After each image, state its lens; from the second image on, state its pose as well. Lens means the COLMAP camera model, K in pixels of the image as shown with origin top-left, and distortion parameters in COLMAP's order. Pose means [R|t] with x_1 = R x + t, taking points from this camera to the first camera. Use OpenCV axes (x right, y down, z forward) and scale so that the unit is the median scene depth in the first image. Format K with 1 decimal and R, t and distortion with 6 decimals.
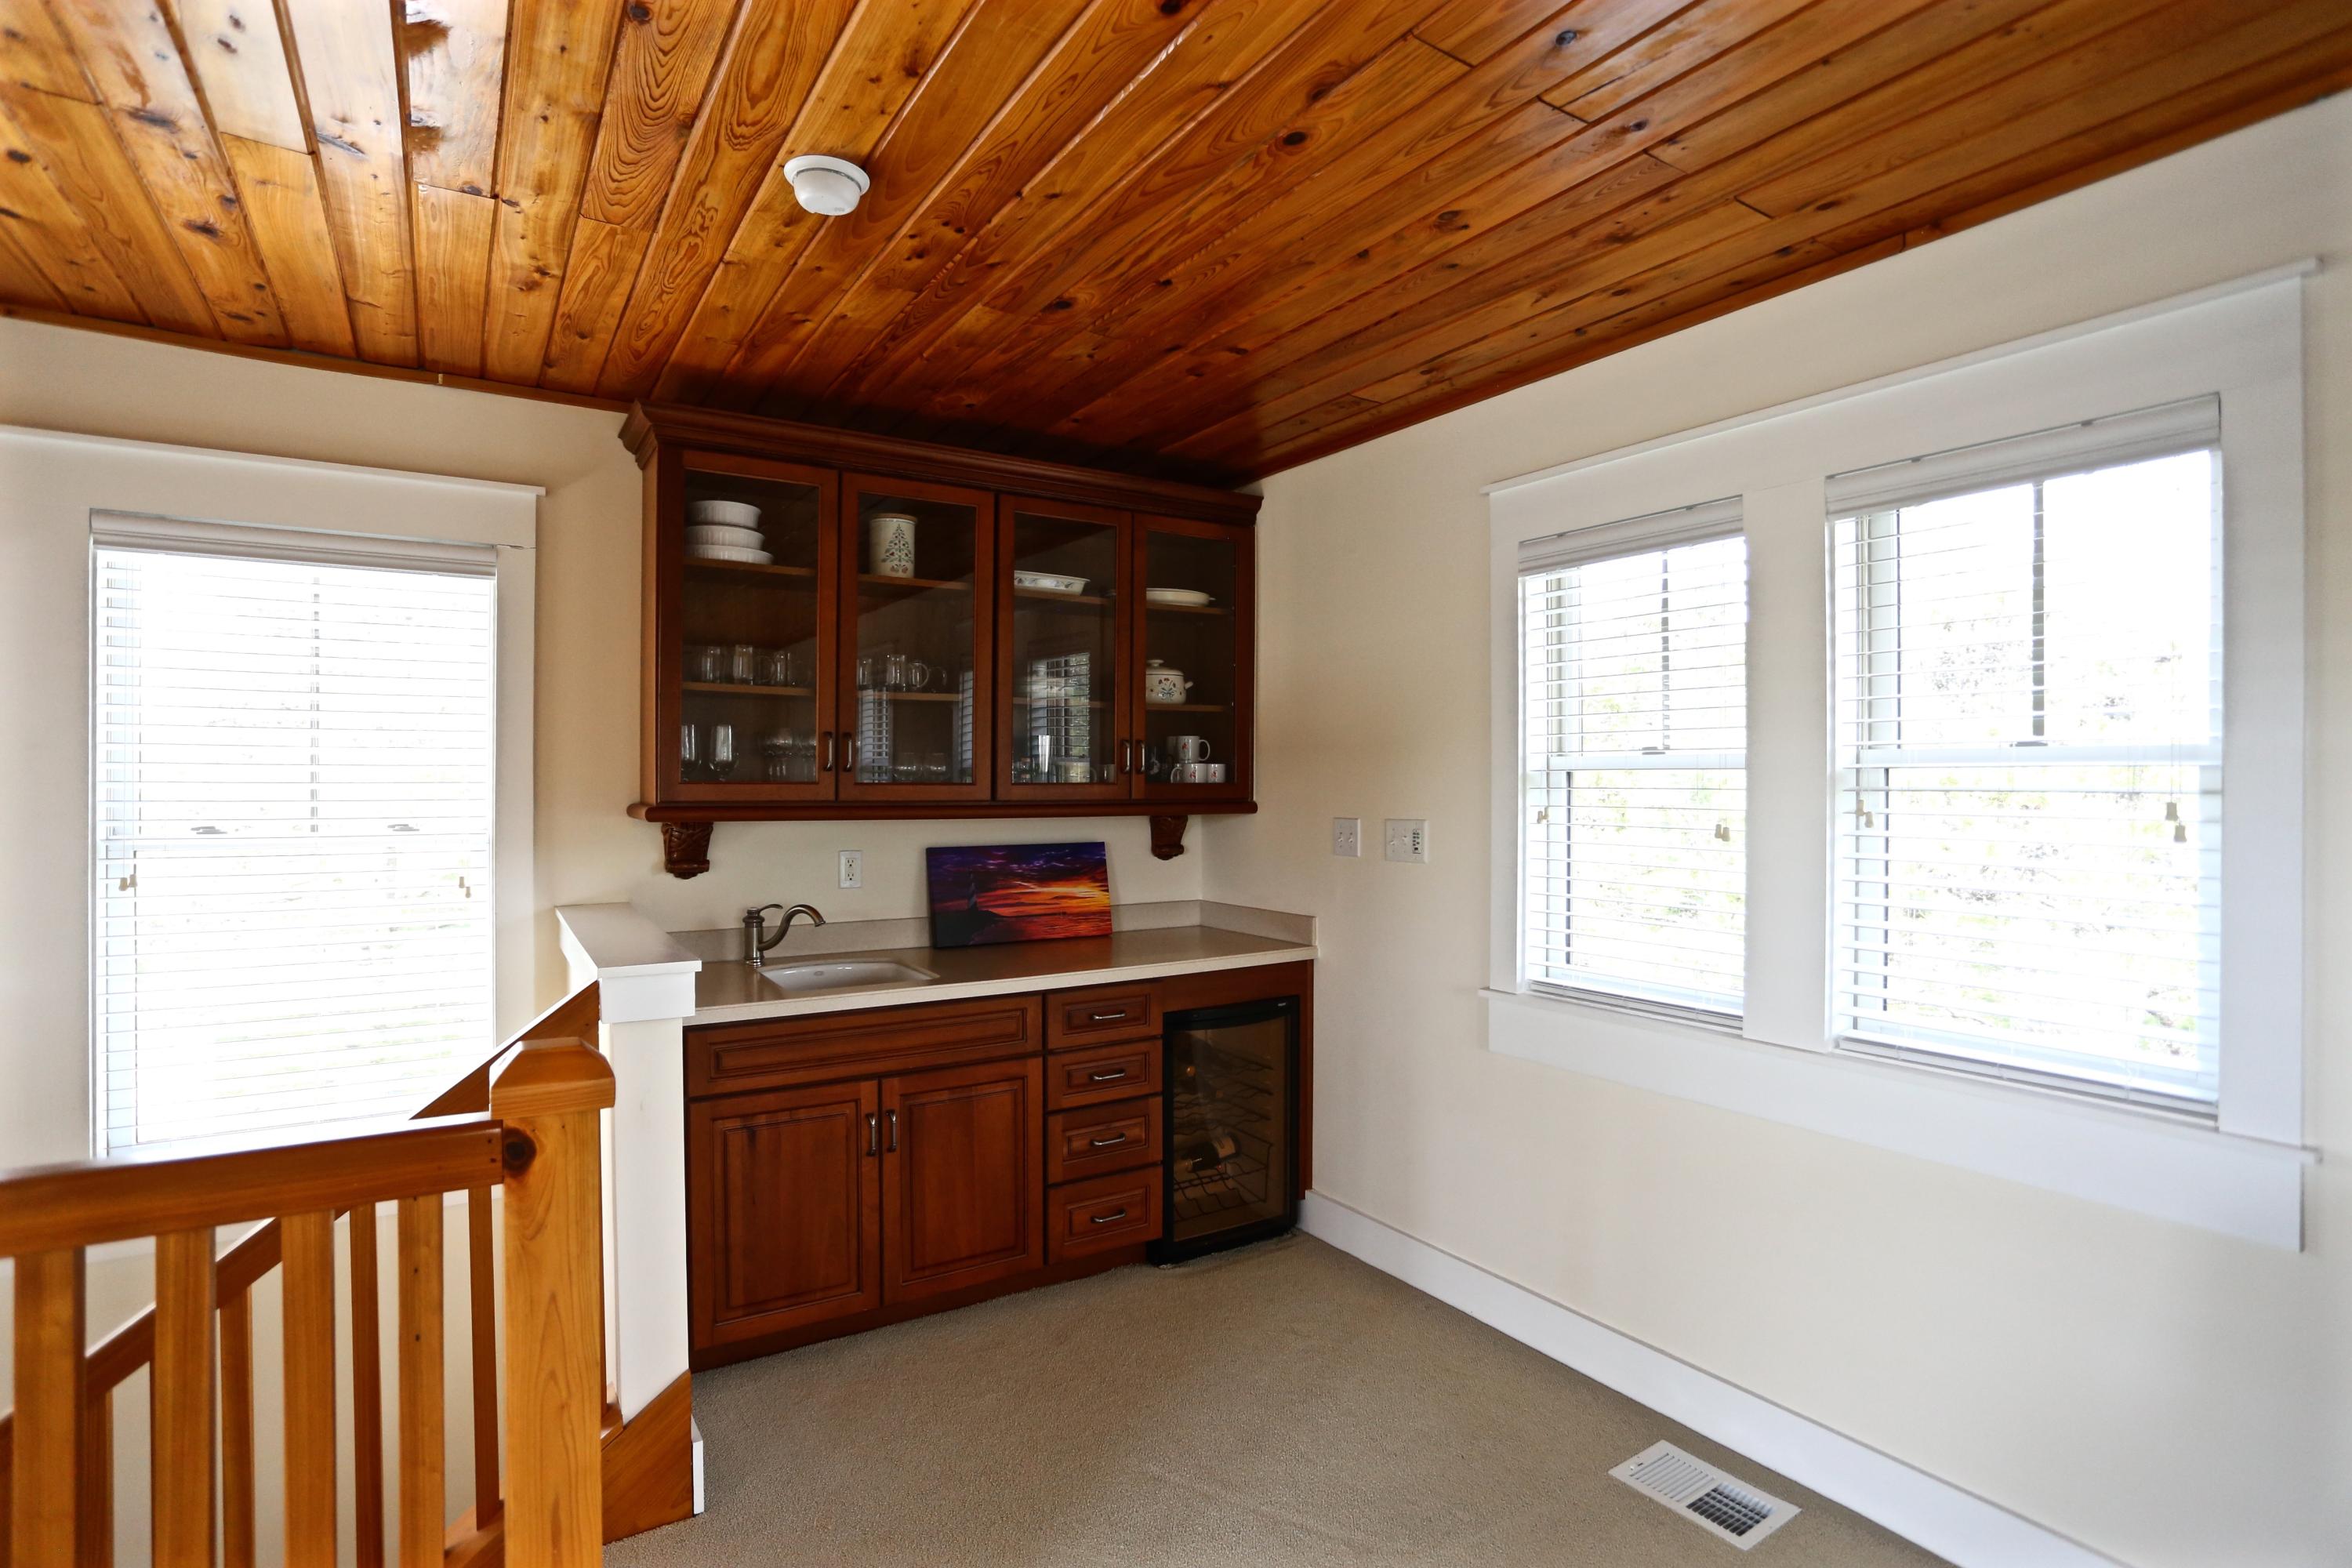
lens RADIAL K [[1150.2, 0, 1176.0], [0, 1150.2, 788.2], [0, 0, 1]] dist [-0.064728, 0.020269]
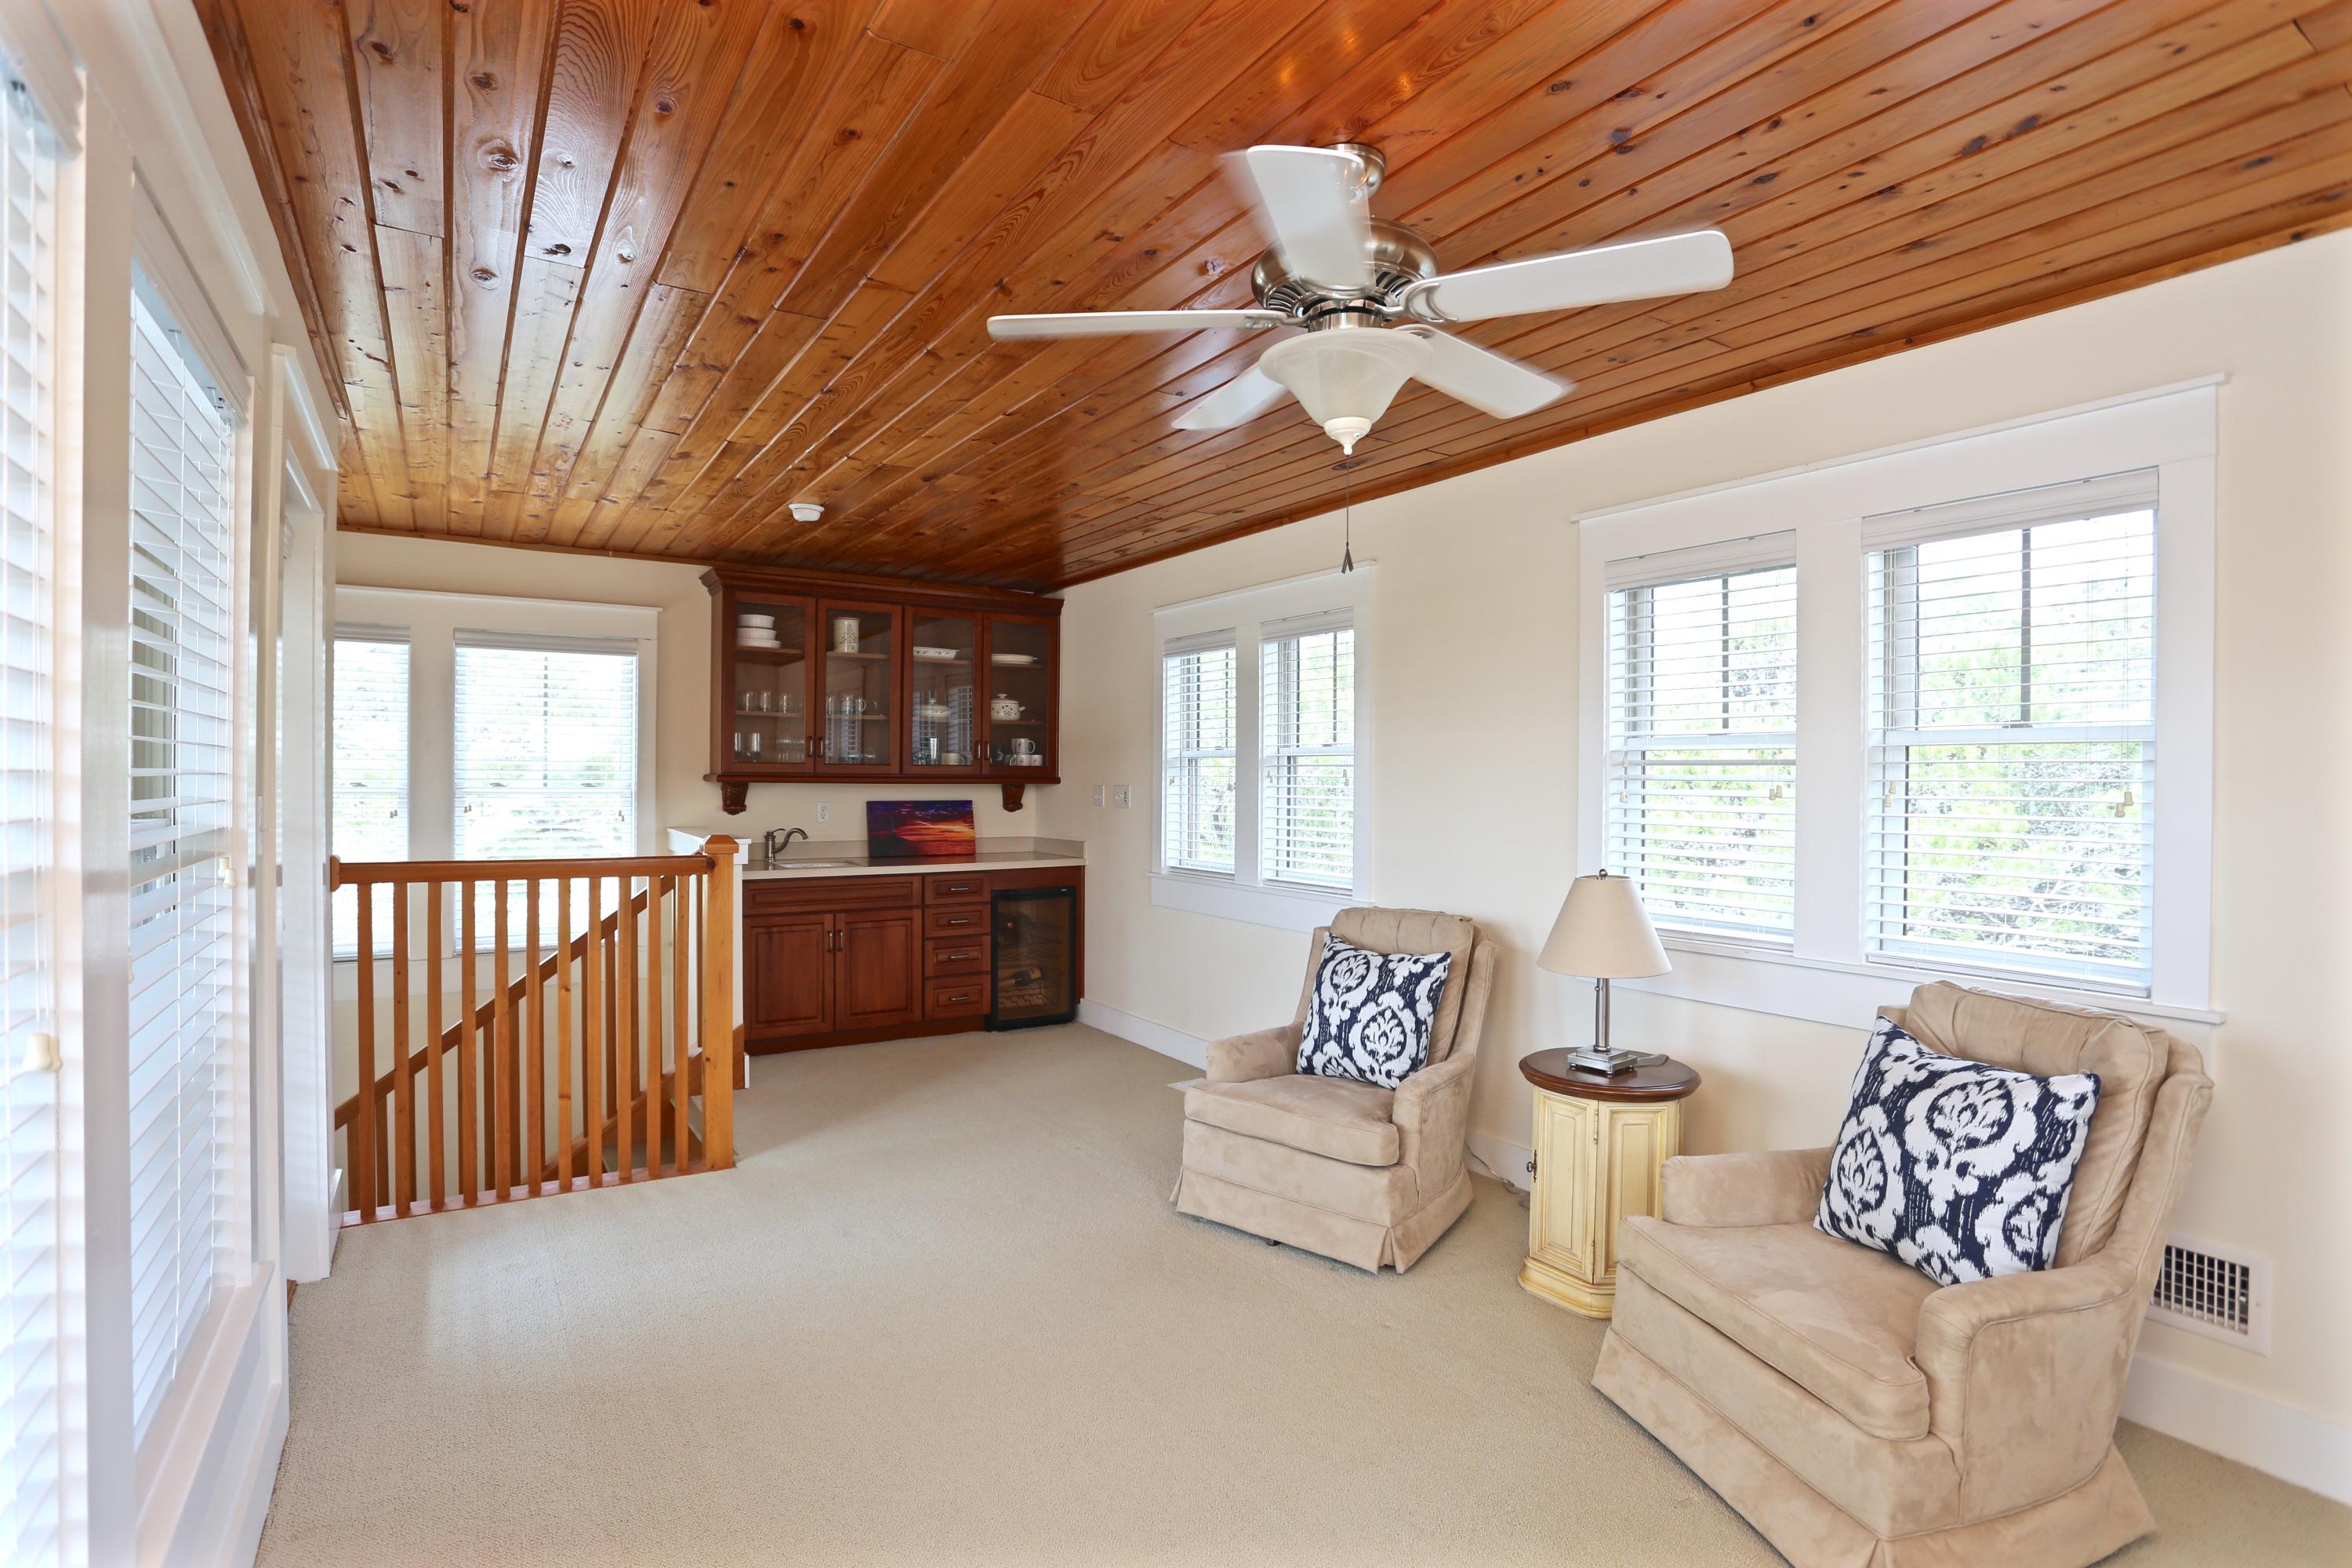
lens RADIAL K [[1152.0, 0, 1162.9], [0, 1152.0, 783.7], [0, 0, 1]] dist [-0.062713, 0.026059]
pose [[0.999966, 0.005143, -0.006386, 0.283296], [-0.005143, 0.999987, -0.000078, 0.025353], [0.006385, 0.000110, 0.999980, -0.865285]]
